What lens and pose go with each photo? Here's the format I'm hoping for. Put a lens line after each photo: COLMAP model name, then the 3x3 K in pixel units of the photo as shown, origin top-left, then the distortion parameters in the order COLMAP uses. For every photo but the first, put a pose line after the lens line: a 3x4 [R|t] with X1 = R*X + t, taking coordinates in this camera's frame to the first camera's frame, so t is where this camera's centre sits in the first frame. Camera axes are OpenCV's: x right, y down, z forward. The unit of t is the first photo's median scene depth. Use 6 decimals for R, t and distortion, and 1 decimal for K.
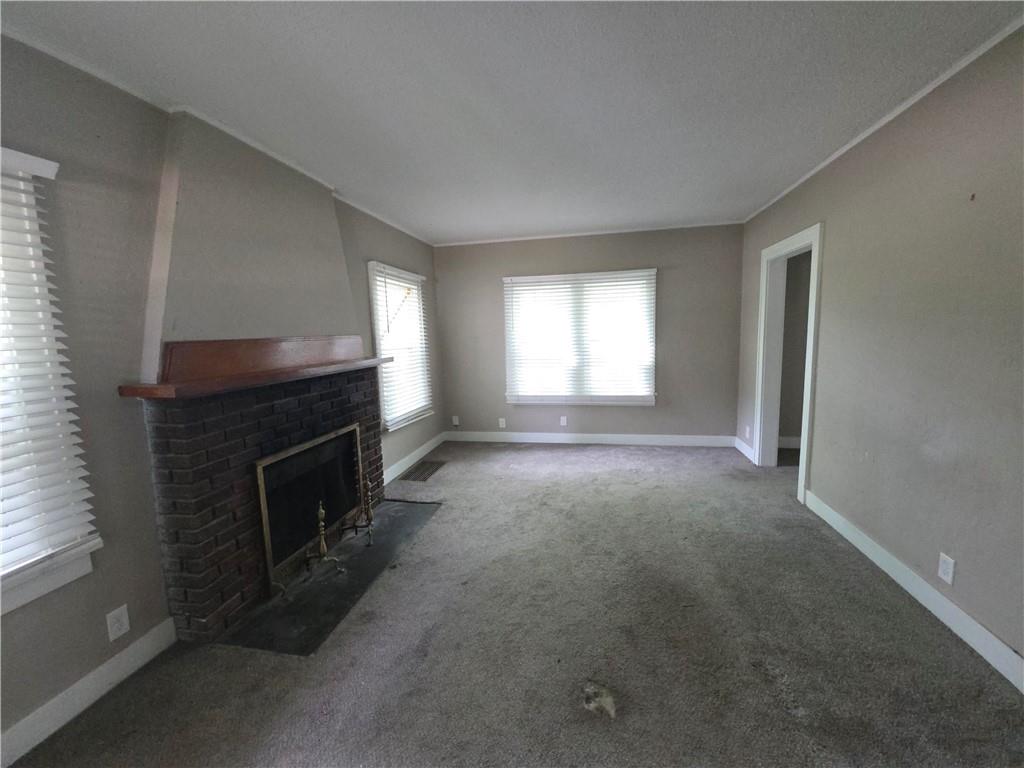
lens RADIAL K [[409.2, 0, 513.8], [0, 409.2, 380.4], [0, 0, 1]] dist [0.002008, -0.003178]
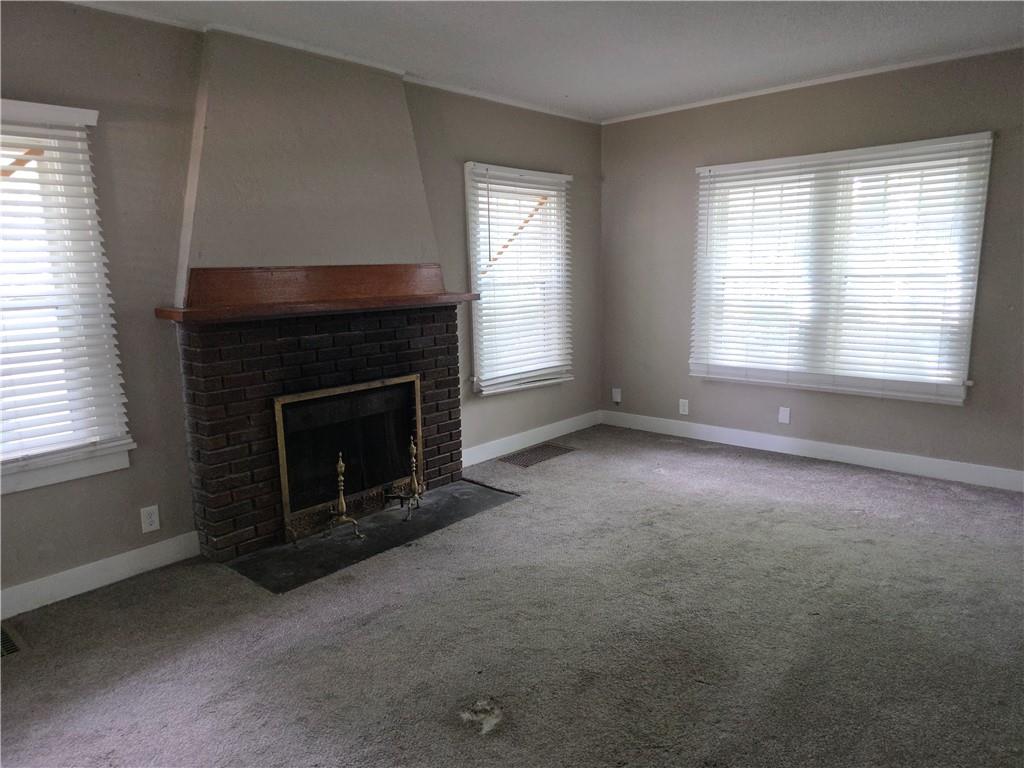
lens RADIAL K [[687.1, 0, 504.6], [0, 687.1, 392.5], [0, 0, 1]] dist [0.047447, -0.025278]
pose [[0.856985, 0.106198, -0.504280, 0.467608], [-0.065976, 0.993093, 0.097018, -0.002647], [0.511100, -0.049873, 0.858073, -0.076651]]
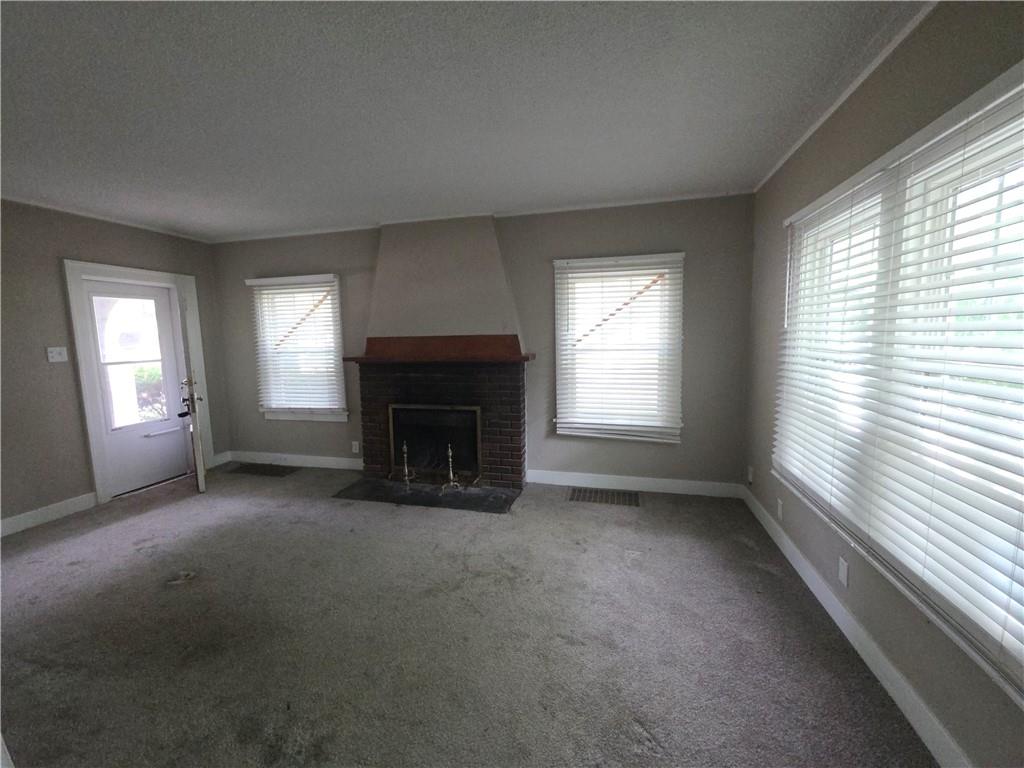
lens RADIAL K [[409.2, 0, 513.6], [0, 409.2, 378.5], [0, 0, 1]] dist [0.002008, -0.003178]
pose [[-0.058375, 0.139157, -0.988548, 0.835331], [-0.101248, 0.984306, 0.144539, -0.171915], [0.993147, 0.108526, -0.043369, 1.188176]]
